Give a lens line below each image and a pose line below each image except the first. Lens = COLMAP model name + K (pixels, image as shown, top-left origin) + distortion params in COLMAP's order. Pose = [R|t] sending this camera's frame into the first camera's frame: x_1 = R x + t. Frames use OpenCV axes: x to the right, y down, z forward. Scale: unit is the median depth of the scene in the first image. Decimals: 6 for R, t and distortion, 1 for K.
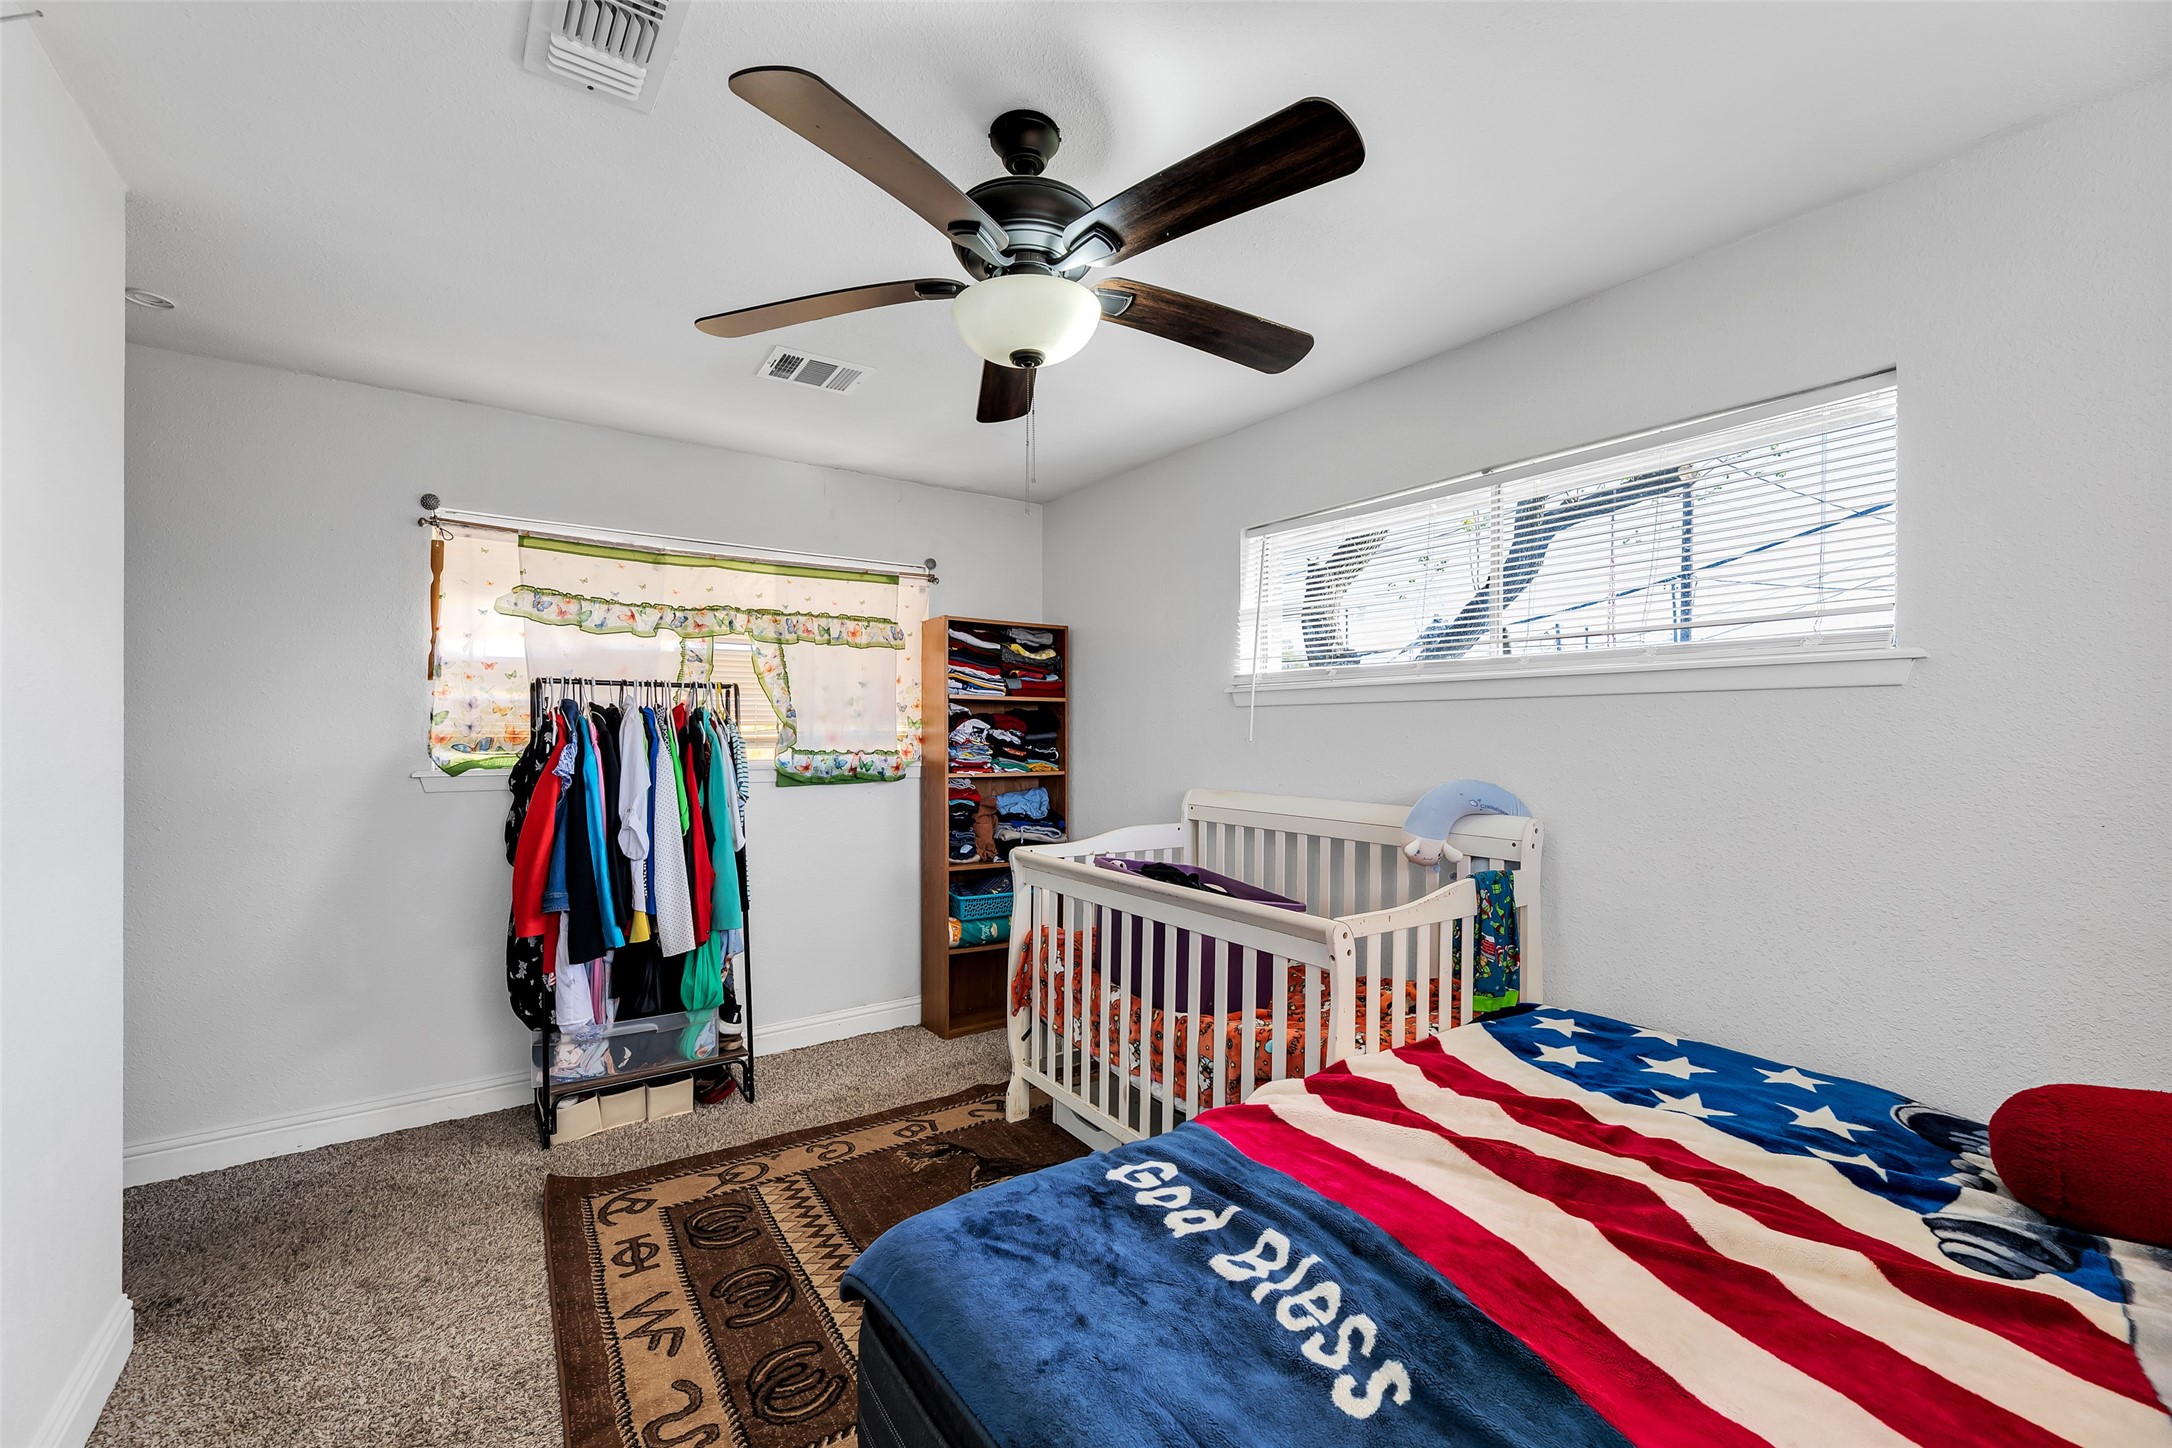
lens RADIAL K [[875.4, 0, 1082.0], [0, 875.4, 716.3], [0, 0, 1]] dist [0.001634, 0.000303]
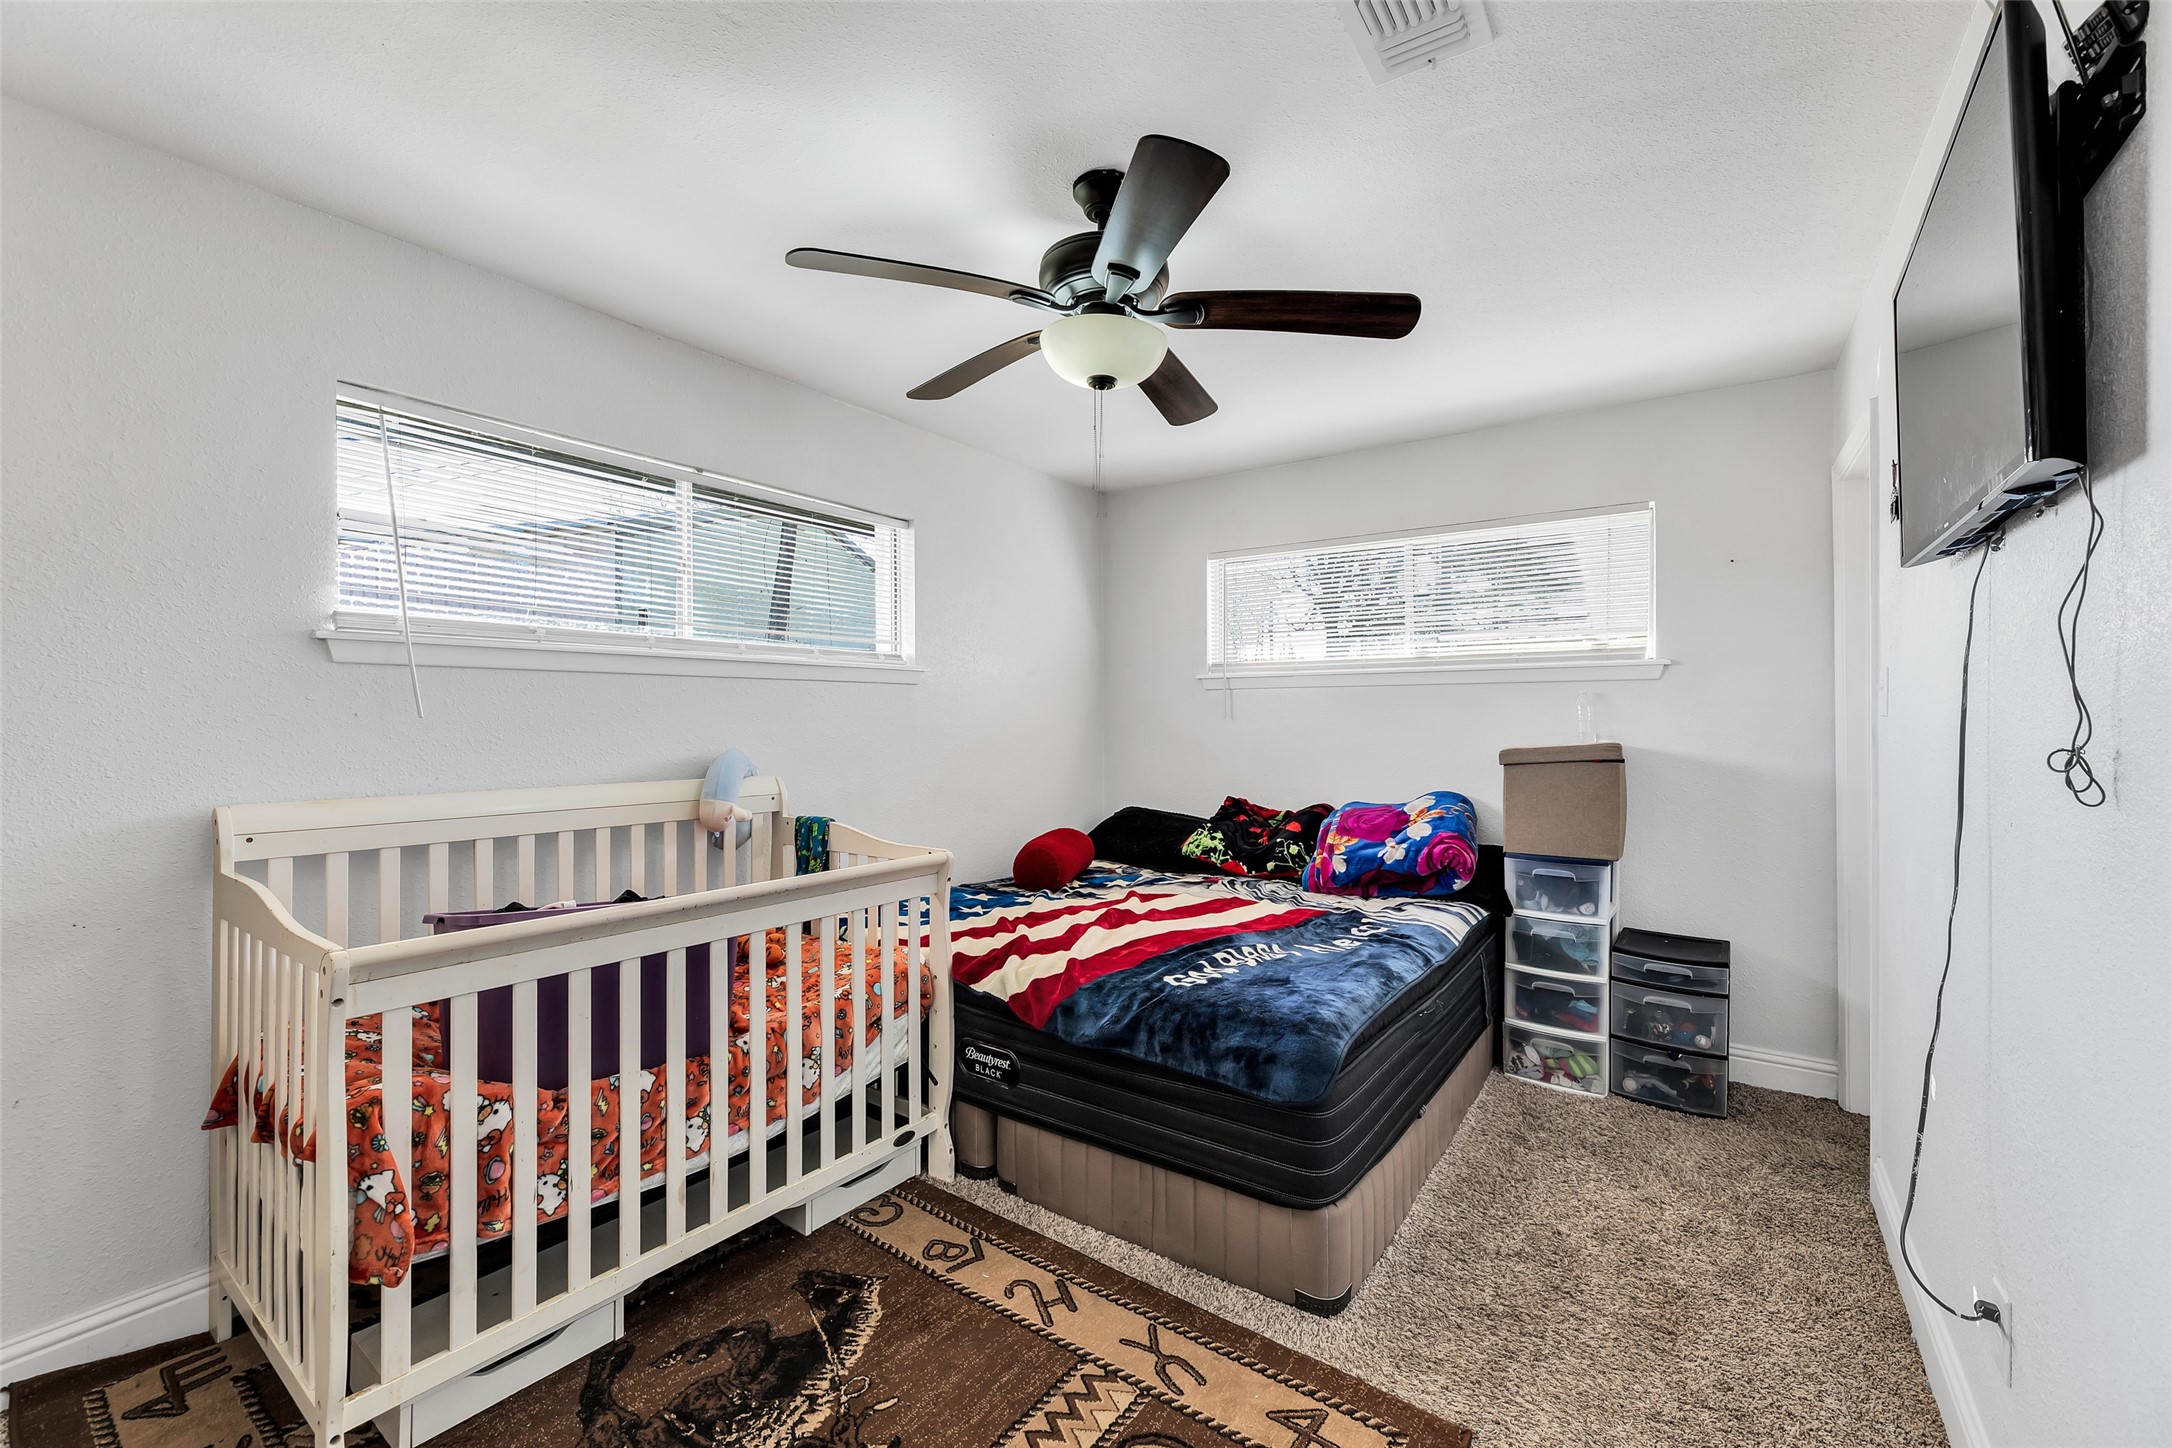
lens RADIAL K [[875.4, 0, 1082.0], [0, 875.4, 716.3], [0, 0, 1]] dist [0.001634, 0.000303]
pose [[-0.348575, 0.011296, 0.937213, -0.733659], [-0.029033, 0.999317, -0.022843, 0.039815], [-0.936831, -0.035173, -0.348009, 0.930393]]
